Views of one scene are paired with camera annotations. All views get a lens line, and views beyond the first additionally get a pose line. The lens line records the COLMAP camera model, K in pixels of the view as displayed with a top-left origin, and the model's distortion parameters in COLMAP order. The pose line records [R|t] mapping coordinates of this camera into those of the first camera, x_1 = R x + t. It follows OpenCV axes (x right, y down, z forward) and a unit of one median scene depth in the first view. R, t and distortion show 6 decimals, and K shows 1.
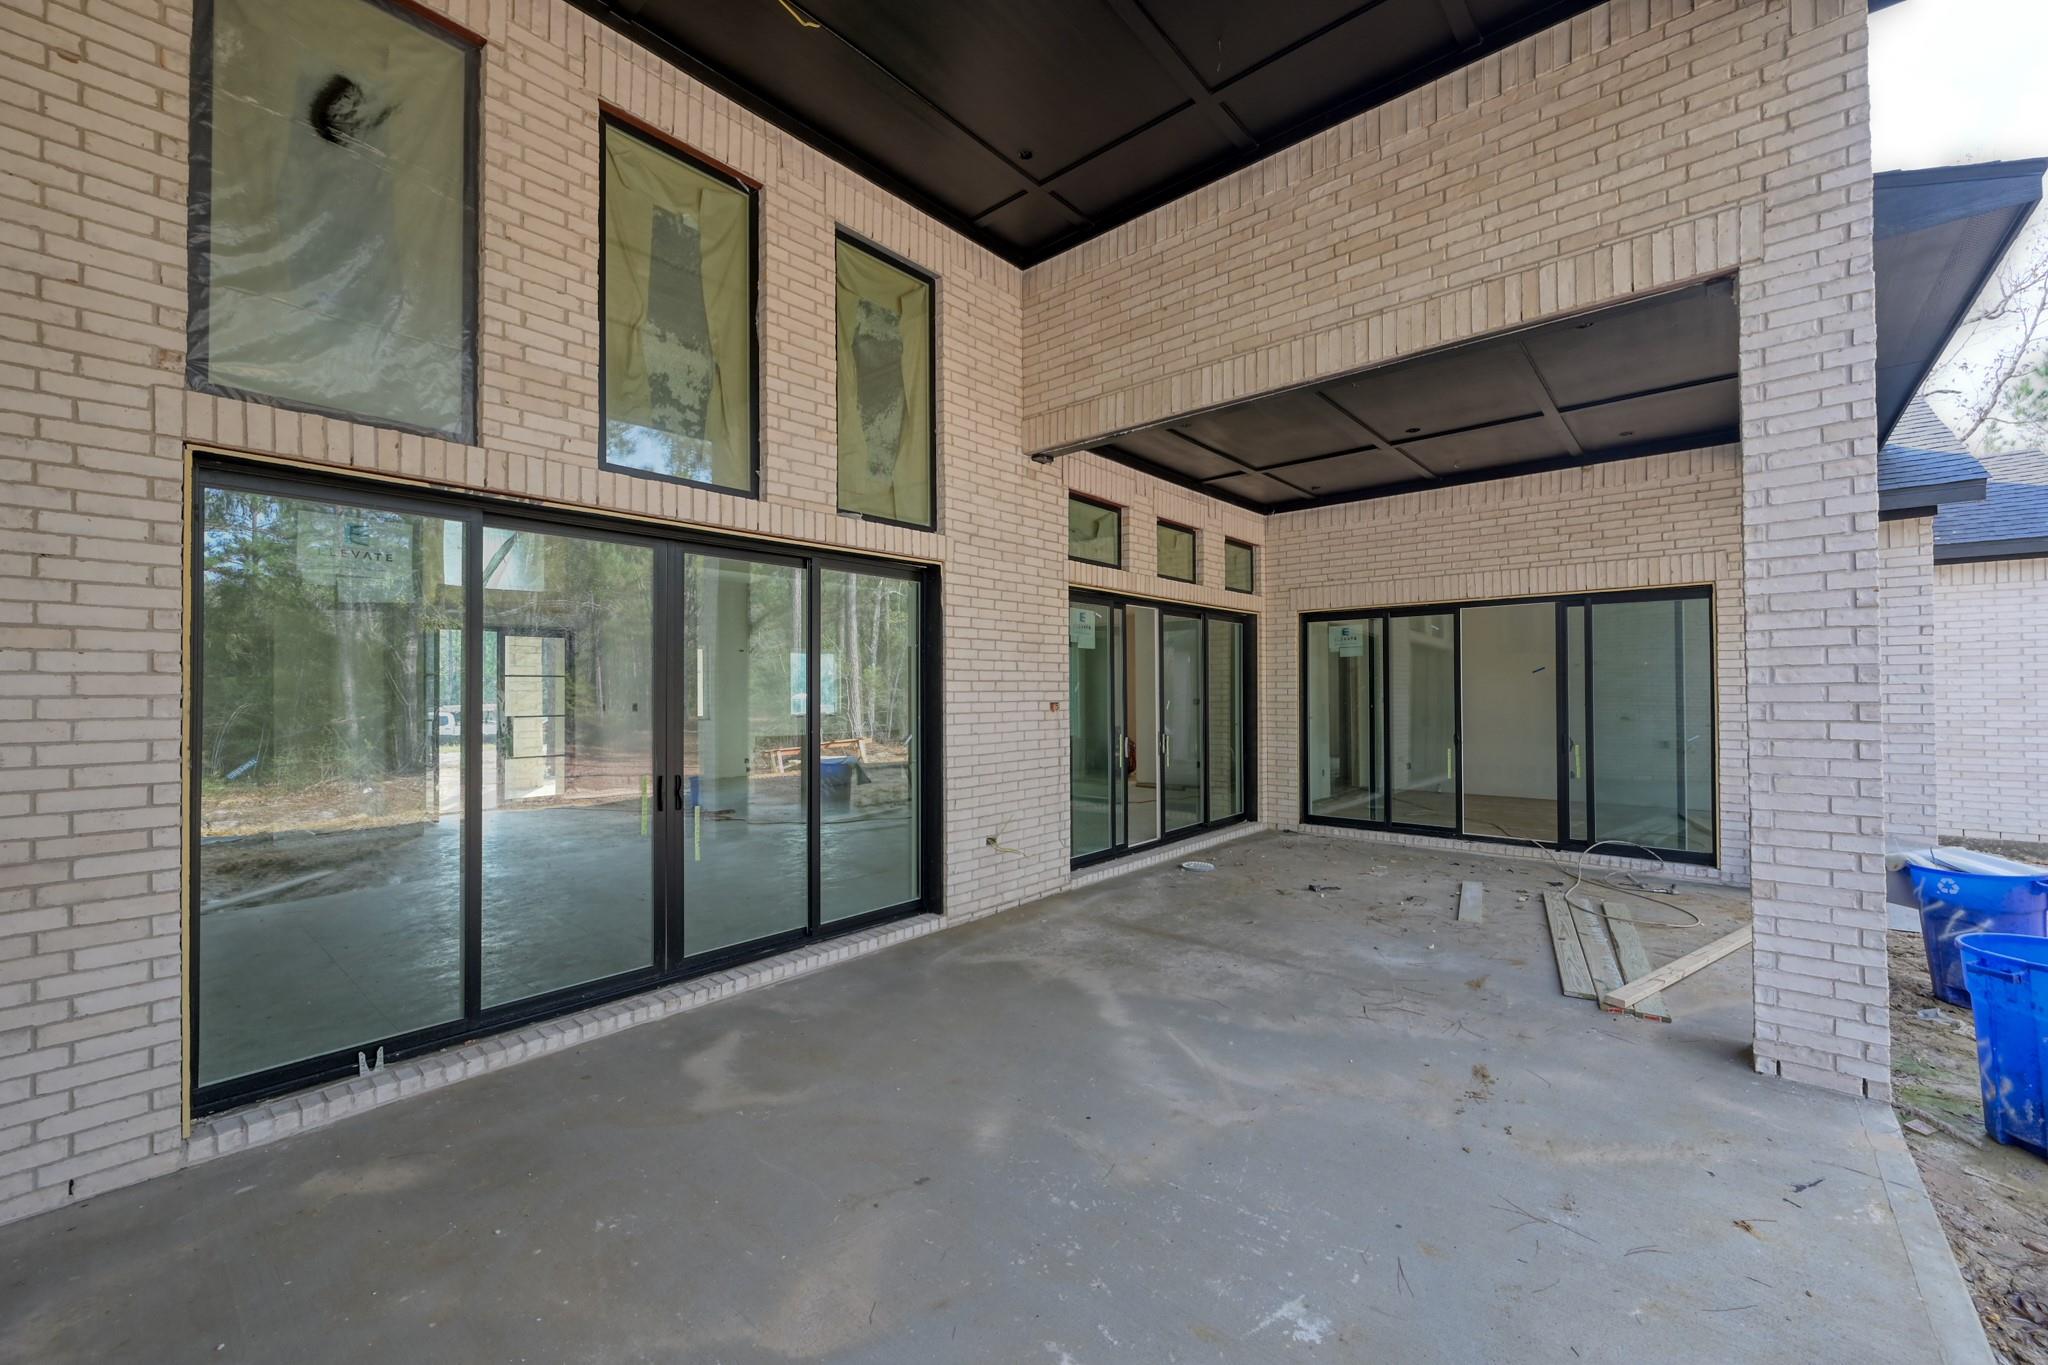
lens RADIAL K [[811.3, 0, 1023.1], [0, 811.3, 681.7], [0, 0, 1]] dist [0.001046, 0.000164]
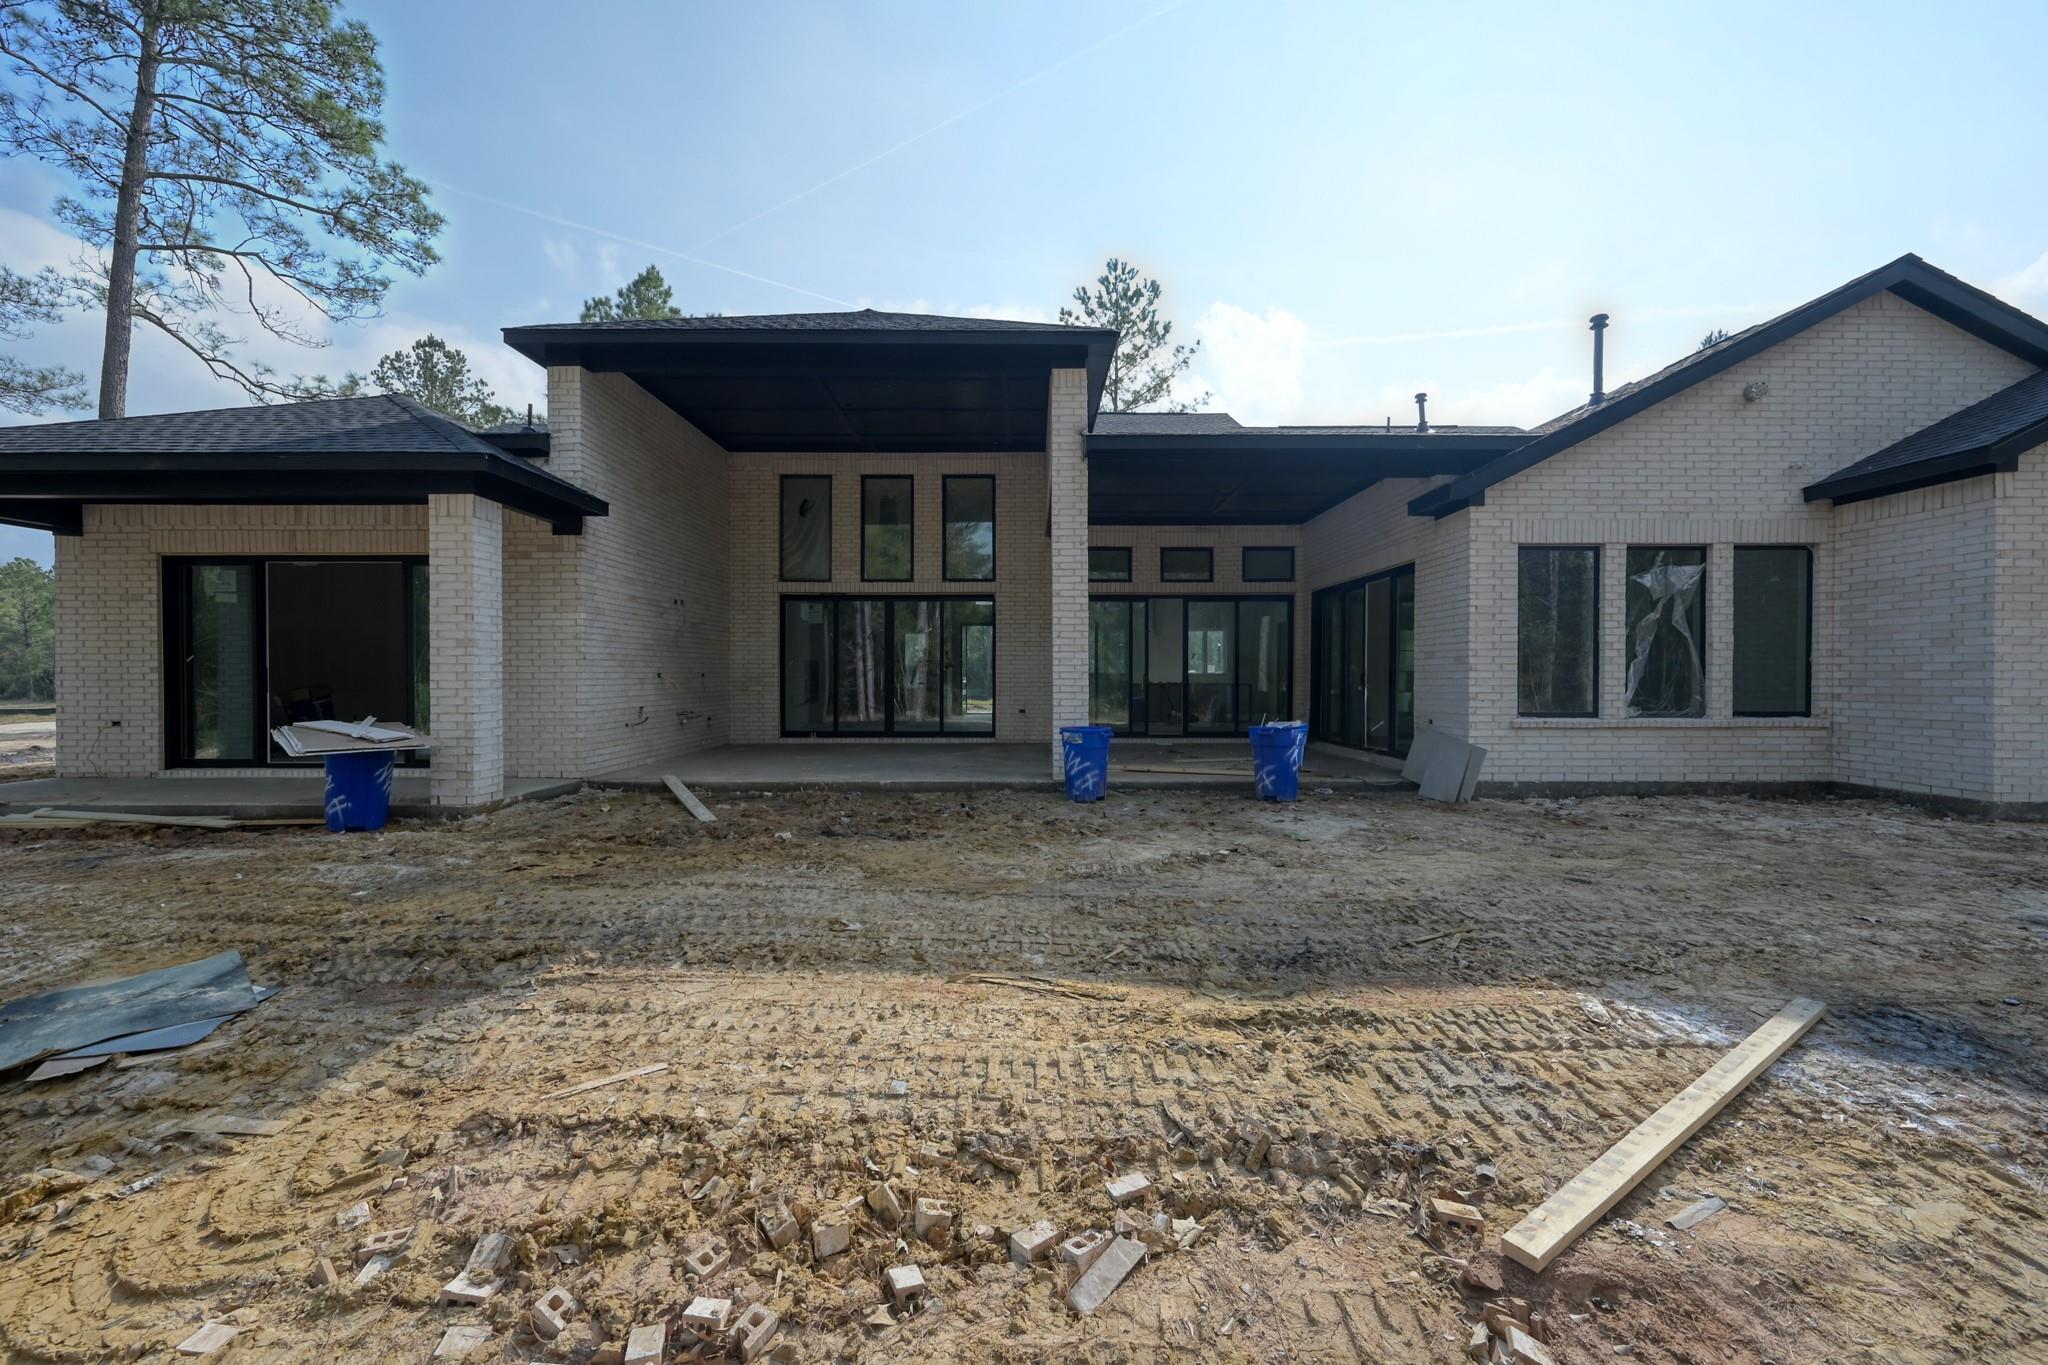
lens RADIAL K [[811.3, 0, 1031.8], [0, 811.3, 687.7], [0, 0, 1]] dist [0.001046, 0.000164]
pose [[0.655886, 0.018237, -0.754639, 1.840140], [0.003949, 0.999612, 0.027590, 0.070511], [0.754849, -0.021076, 0.655559, -0.525373]]
